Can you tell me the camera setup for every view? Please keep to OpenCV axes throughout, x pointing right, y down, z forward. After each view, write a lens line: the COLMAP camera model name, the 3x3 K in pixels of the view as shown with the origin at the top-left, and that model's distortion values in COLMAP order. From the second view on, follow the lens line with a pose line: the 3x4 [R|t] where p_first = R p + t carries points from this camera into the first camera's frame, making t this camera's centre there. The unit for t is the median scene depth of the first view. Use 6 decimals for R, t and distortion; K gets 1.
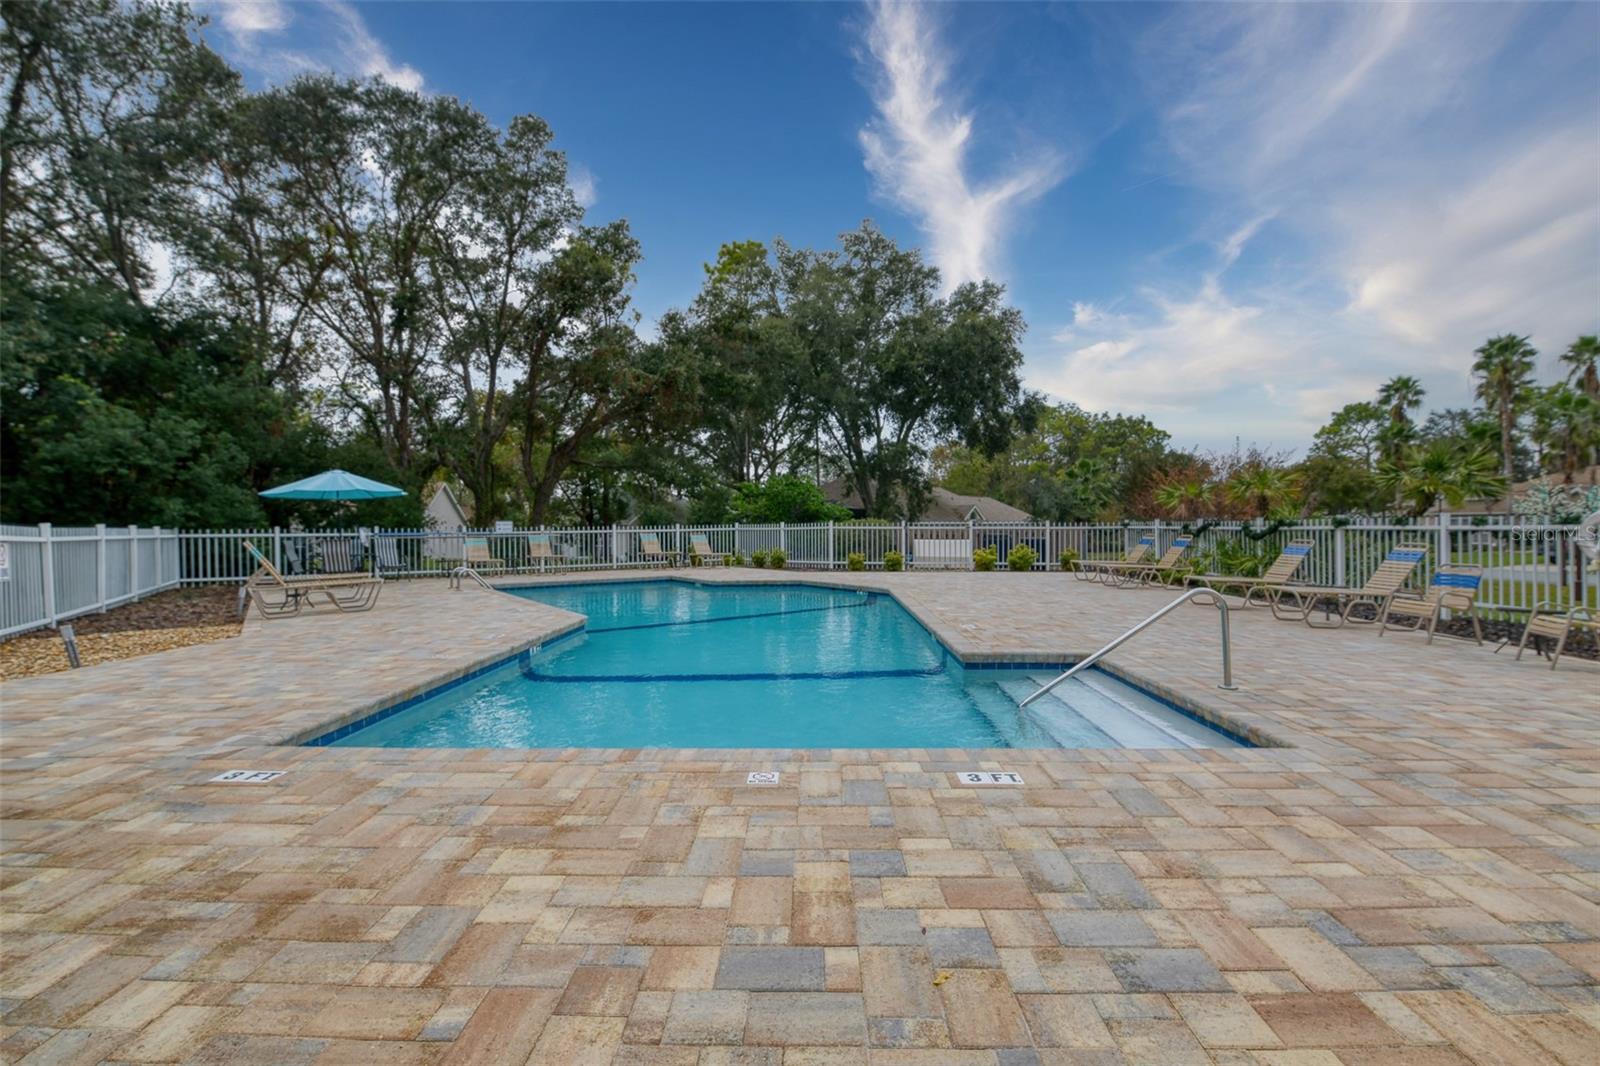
lens RADIAL K [[724.5, 0, 798.2], [0, 724.5, 526.9], [0, 0, 1]] dist [0.000550, -0.009656]
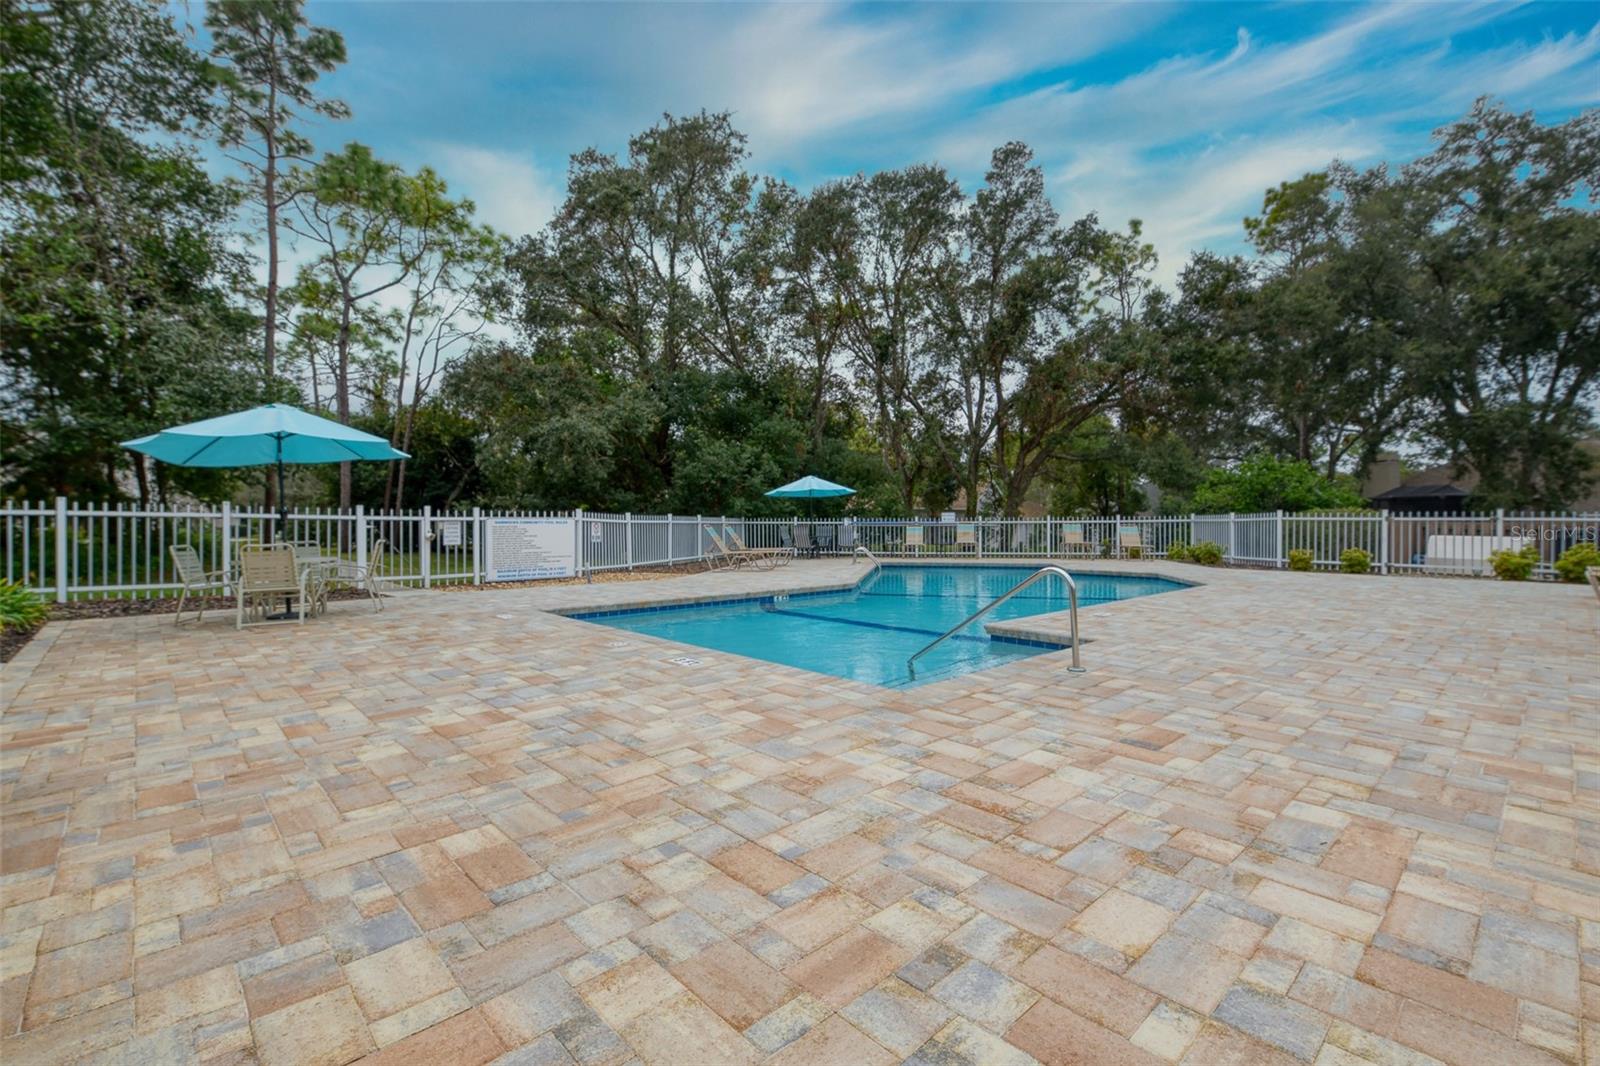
lens RADIAL K [[724.5, 0, 798.2], [0, 724.5, 526.9], [0, 0, 1]] dist [0.000550, -0.009656]
pose [[0.689223, 0.010445, -0.724474, 0.351496], [-0.004783, 0.999940, 0.009866, 0.006398], [0.724533, -0.003335, 0.689232, 0.015267]]
